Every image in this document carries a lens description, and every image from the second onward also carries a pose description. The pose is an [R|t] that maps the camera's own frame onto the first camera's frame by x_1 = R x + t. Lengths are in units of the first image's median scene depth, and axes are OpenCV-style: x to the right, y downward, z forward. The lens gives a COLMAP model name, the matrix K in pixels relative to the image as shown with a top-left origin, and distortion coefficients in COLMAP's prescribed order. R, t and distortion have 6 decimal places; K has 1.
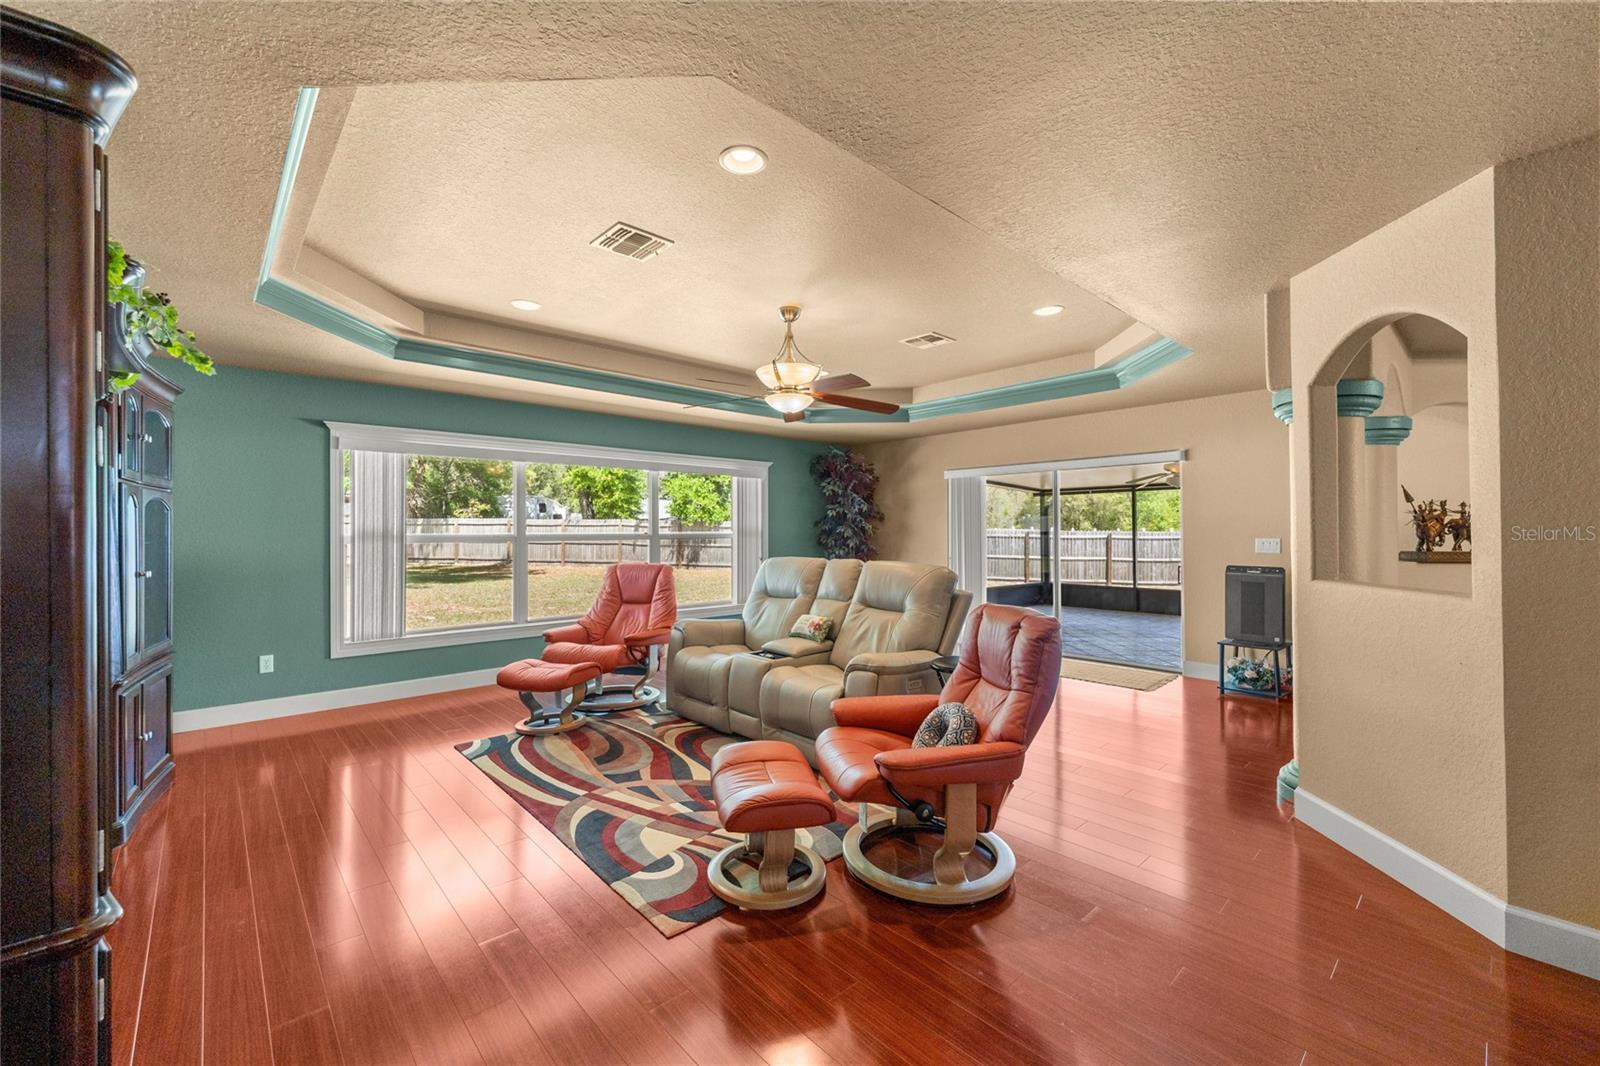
lens RADIAL K [[642.5, 0, 801.4], [0, 642.5, 531.3], [0, 0, 1]] dist [0.001476, 0.000106]
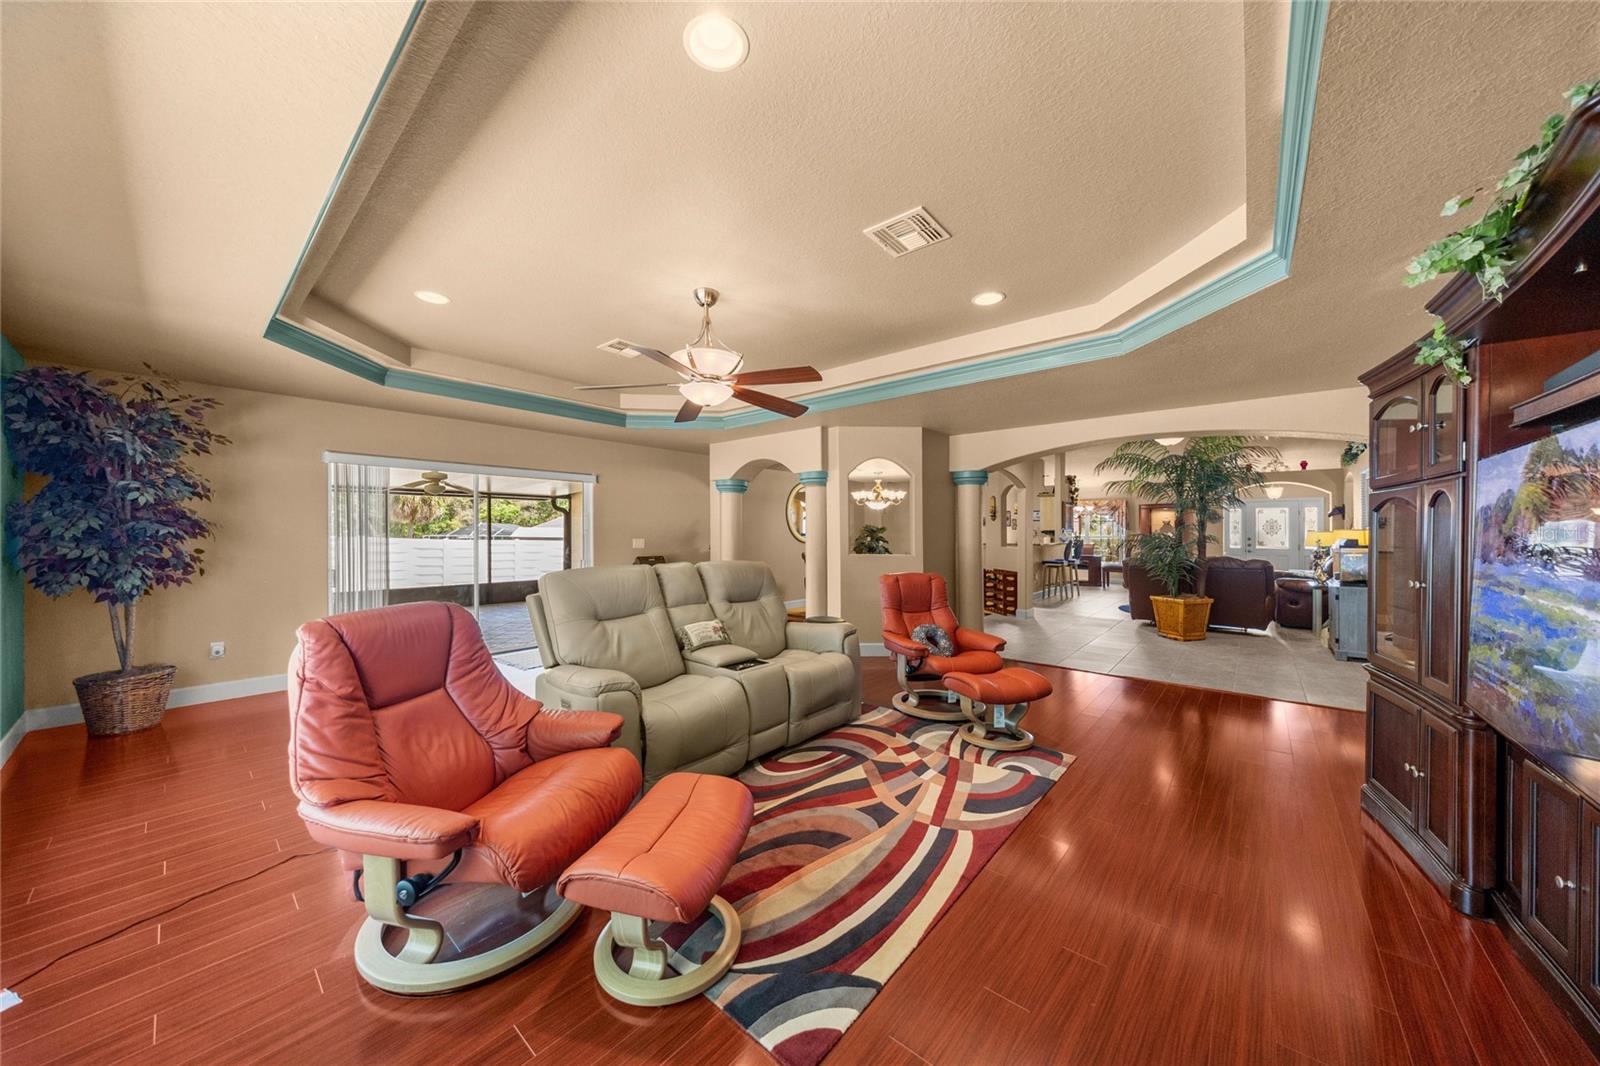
lens RADIAL K [[532.9, 0, 805.7], [0, 532.9, 531.2], [0, 0, 1]] dist [-0.000602, -0.000080]
pose [[-0.121741, 0.010222, 0.992509, -1.004056], [0.000644, 0.999948, -0.010220, 0.007667], [-0.992562, -0.000605, -0.121741, 1.211596]]
